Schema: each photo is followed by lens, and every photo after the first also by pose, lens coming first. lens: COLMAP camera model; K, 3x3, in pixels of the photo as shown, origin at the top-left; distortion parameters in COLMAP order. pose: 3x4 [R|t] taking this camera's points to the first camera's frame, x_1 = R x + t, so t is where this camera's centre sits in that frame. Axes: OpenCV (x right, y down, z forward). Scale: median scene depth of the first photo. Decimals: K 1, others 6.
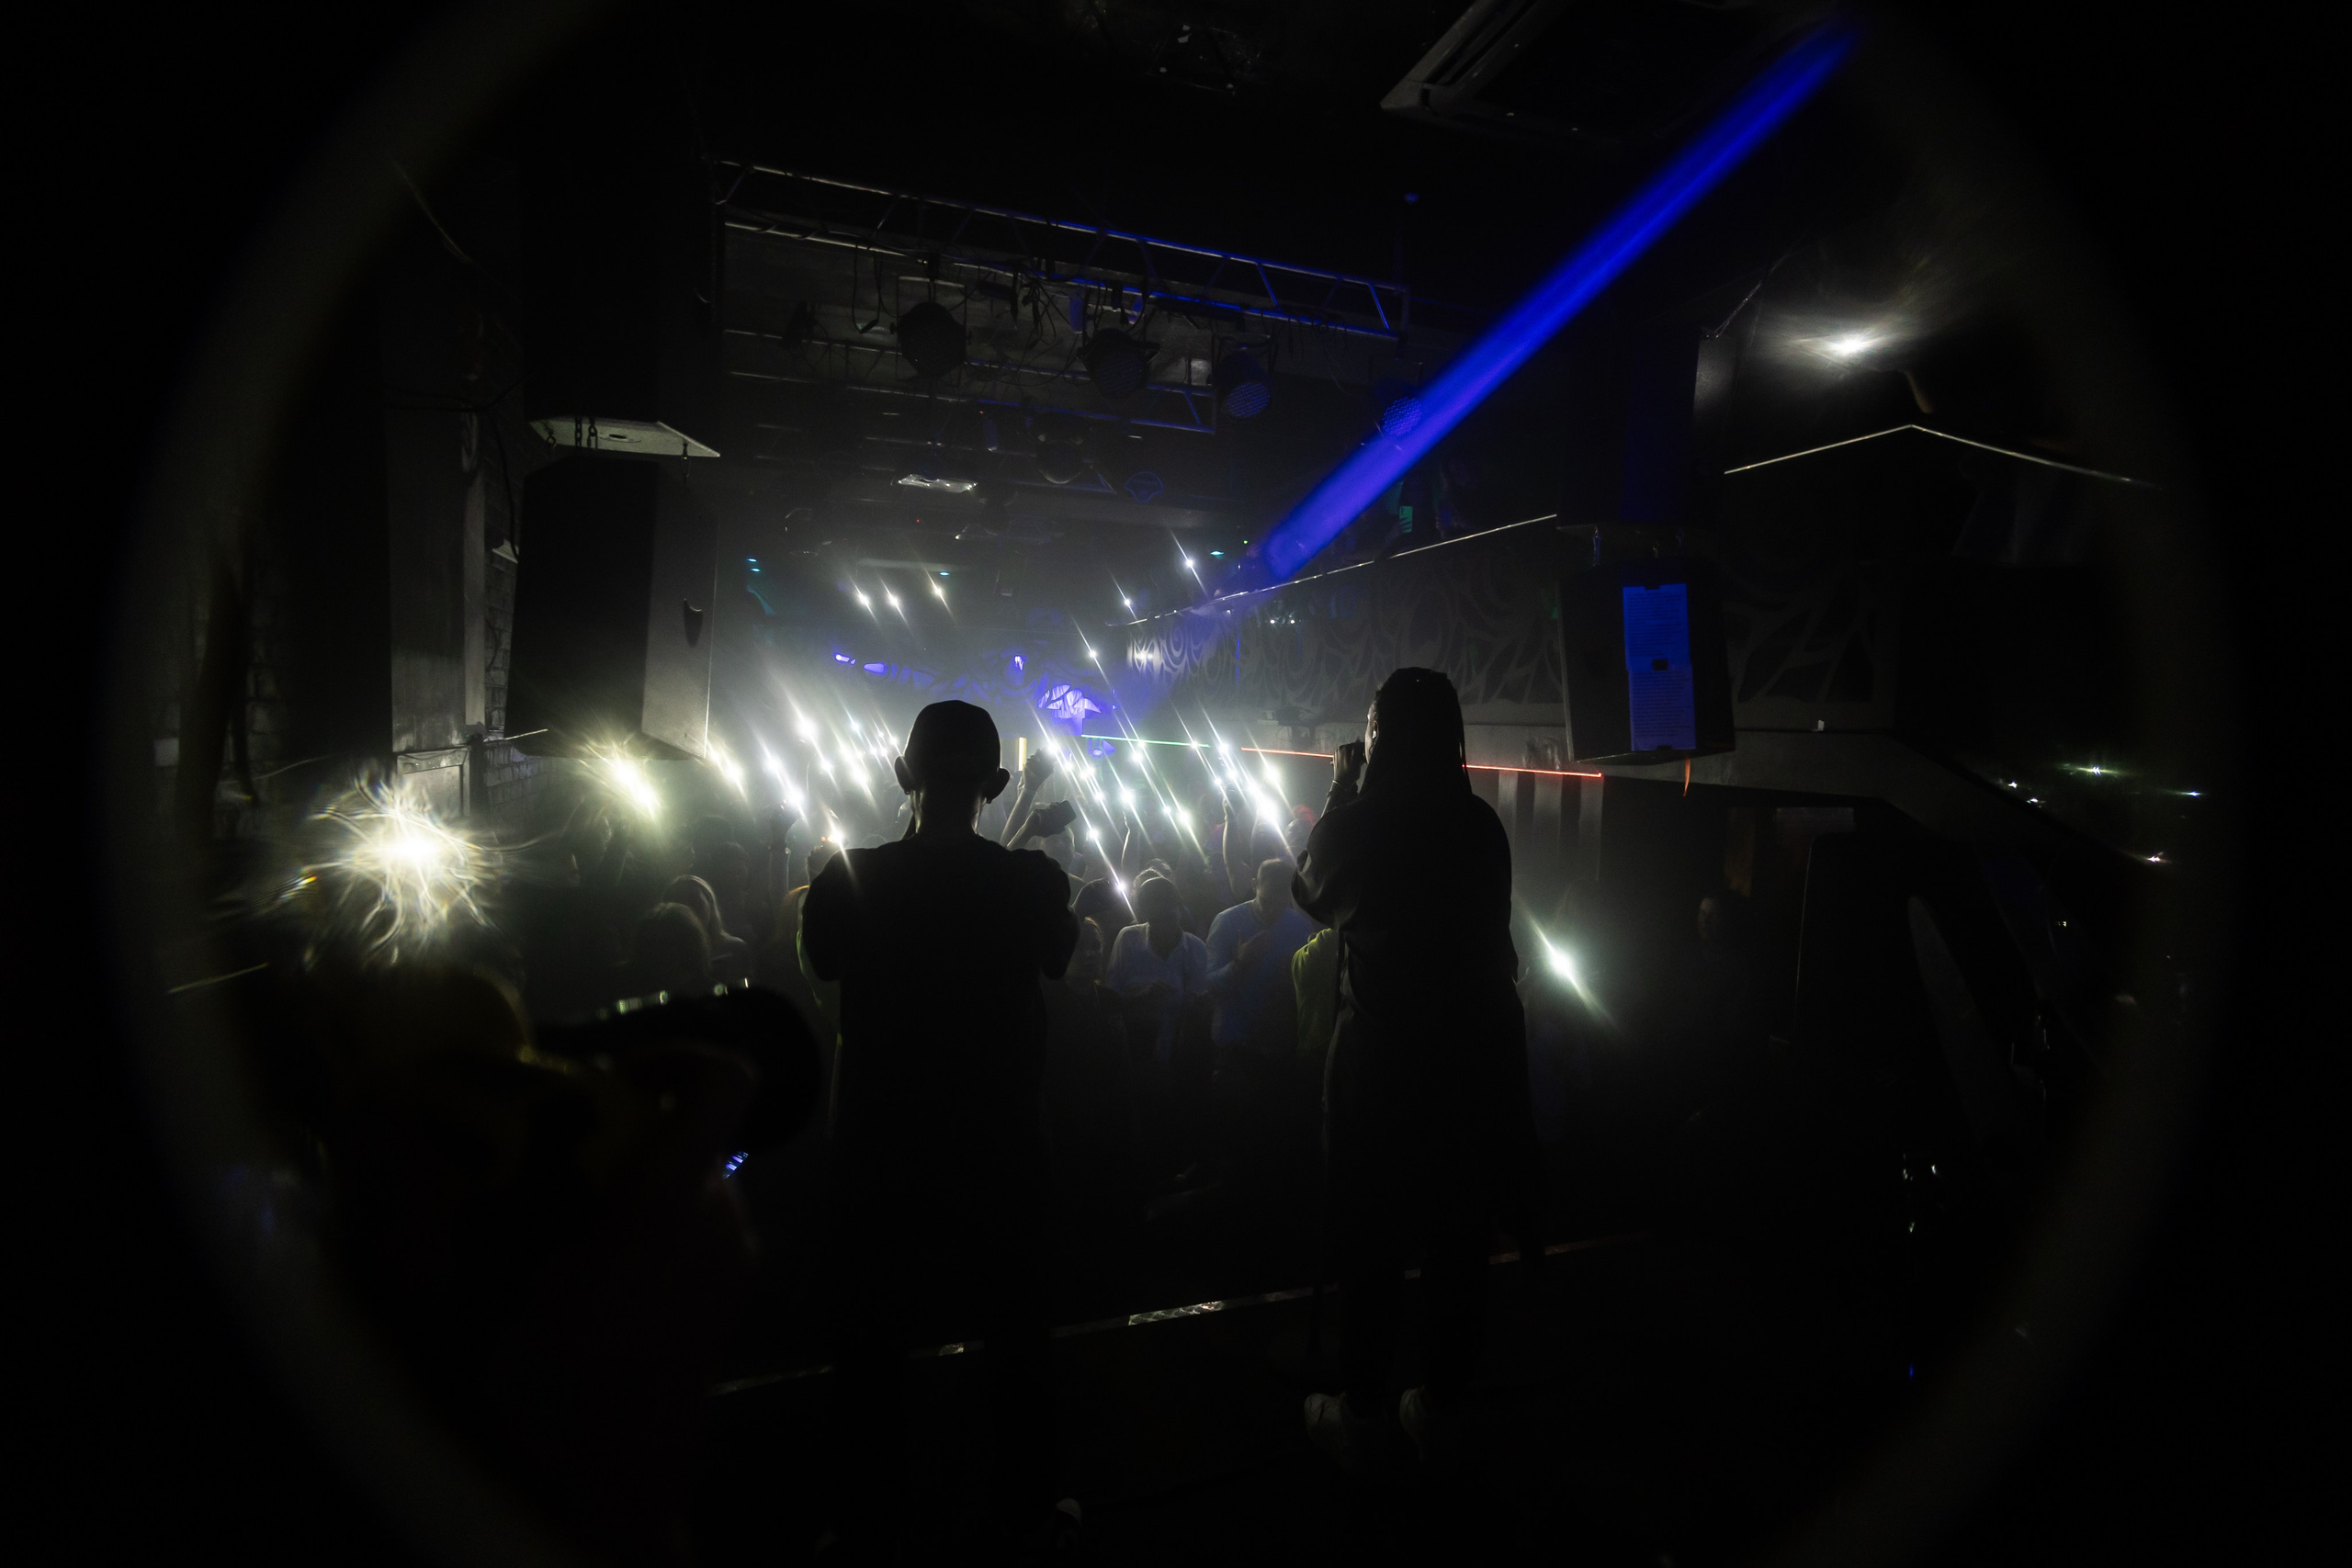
lens RADIAL K [[1120.0, 0, 1173.6], [0, 1120.0, 786.5], [0, 0, 1]] dist [-0.070732, 0.107242]
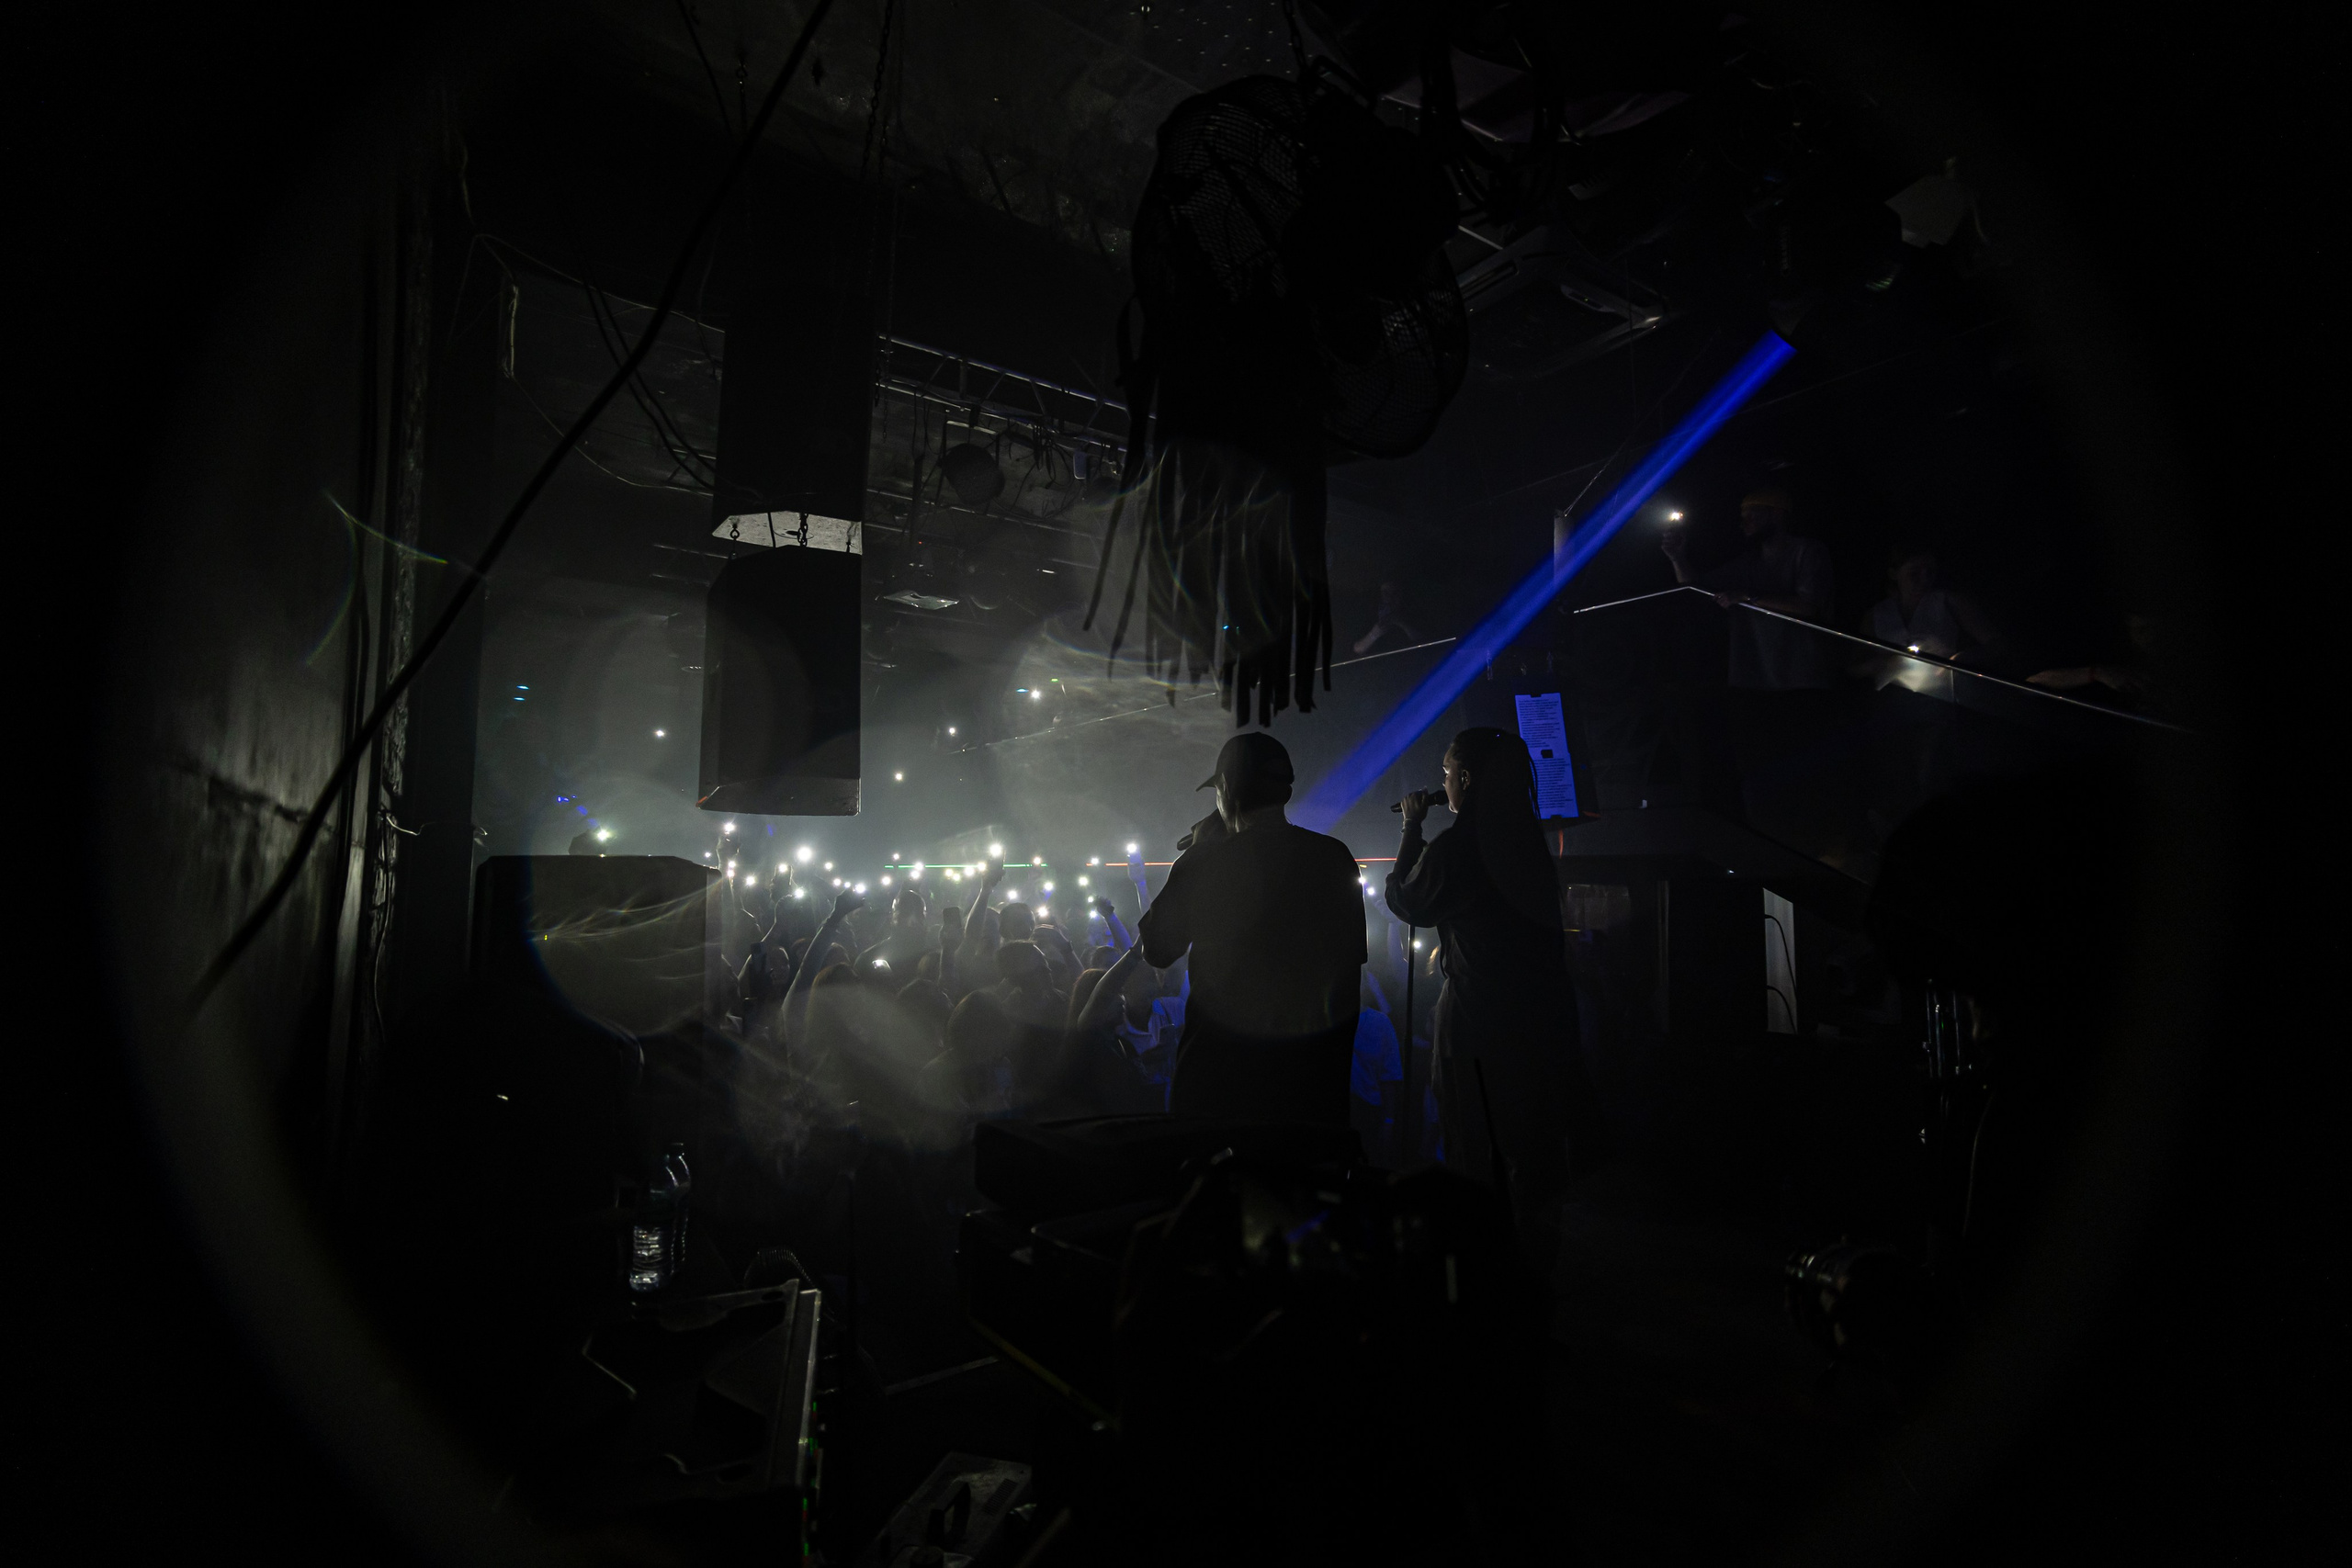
lens RADIAL K [[1120.0, 0, 1173.6], [0, 1120.0, 786.5], [0, 0, 1]] dist [-0.070732, 0.107242]
pose [[0.965783, 0.002613, 0.259337, -0.320755], [0.032466, 0.990866, -0.130887, 0.084599], [-0.257310, 0.134828, 0.956877, -0.134187]]
